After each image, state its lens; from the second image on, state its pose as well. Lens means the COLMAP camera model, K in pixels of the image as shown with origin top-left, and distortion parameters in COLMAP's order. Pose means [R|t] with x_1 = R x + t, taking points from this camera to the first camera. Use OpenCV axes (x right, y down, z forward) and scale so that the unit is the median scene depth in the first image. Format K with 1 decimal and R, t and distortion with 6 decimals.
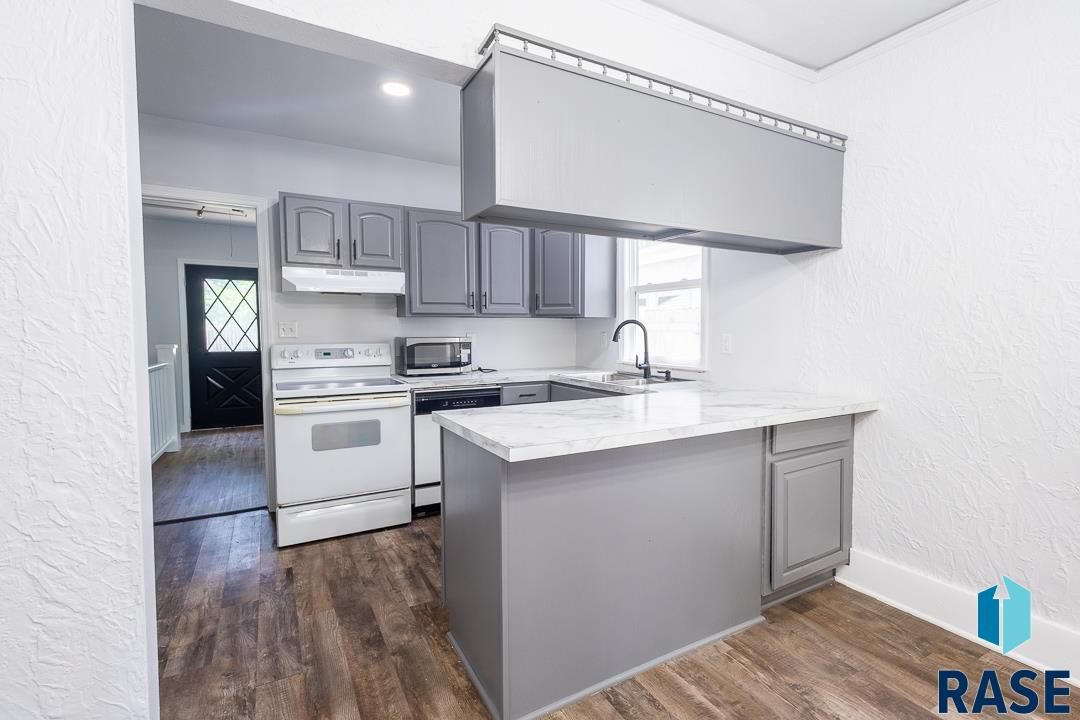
lens RADIAL K [[500.5, 0, 543.5], [0, 500.5, 355.8], [0, 0, 1]] dist [0.001127, 0.000318]
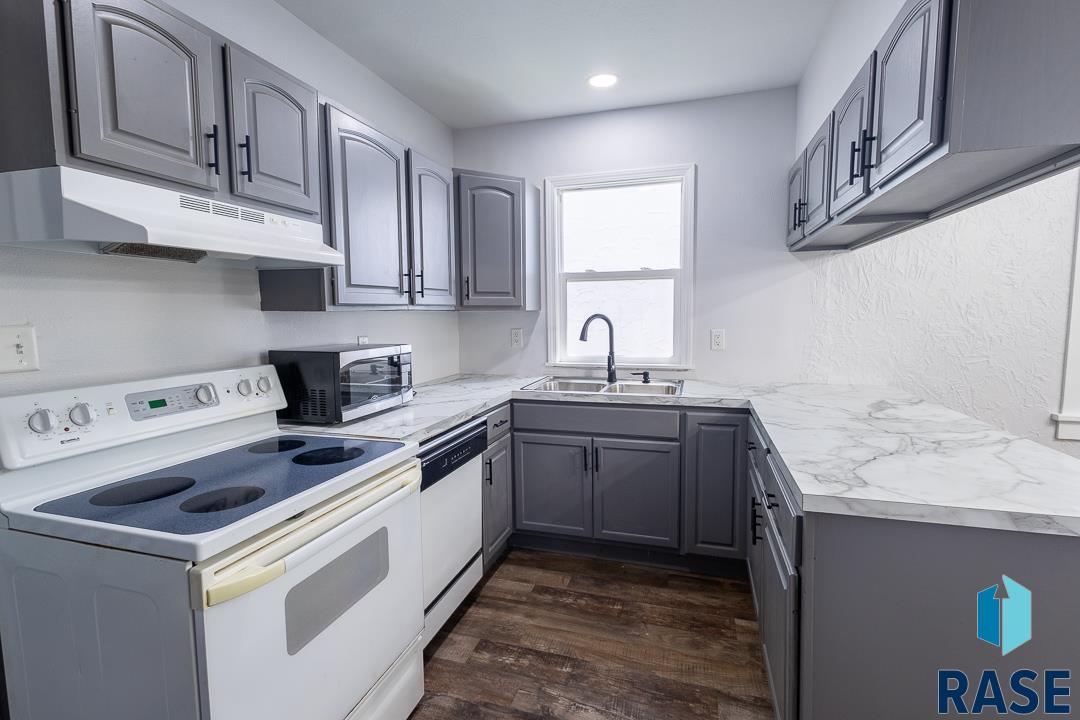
lens RADIAL K [[500.5, 0, 541.8], [0, 500.5, 355.8], [0, 0, 1]] dist [0.001127, 0.000318]
pose [[0.720411, -0.064920, 0.690502, -0.487187], [0.045448, 0.997888, 0.046404, -0.047216], [-0.692057, -0.002048, 0.721840, 0.488439]]
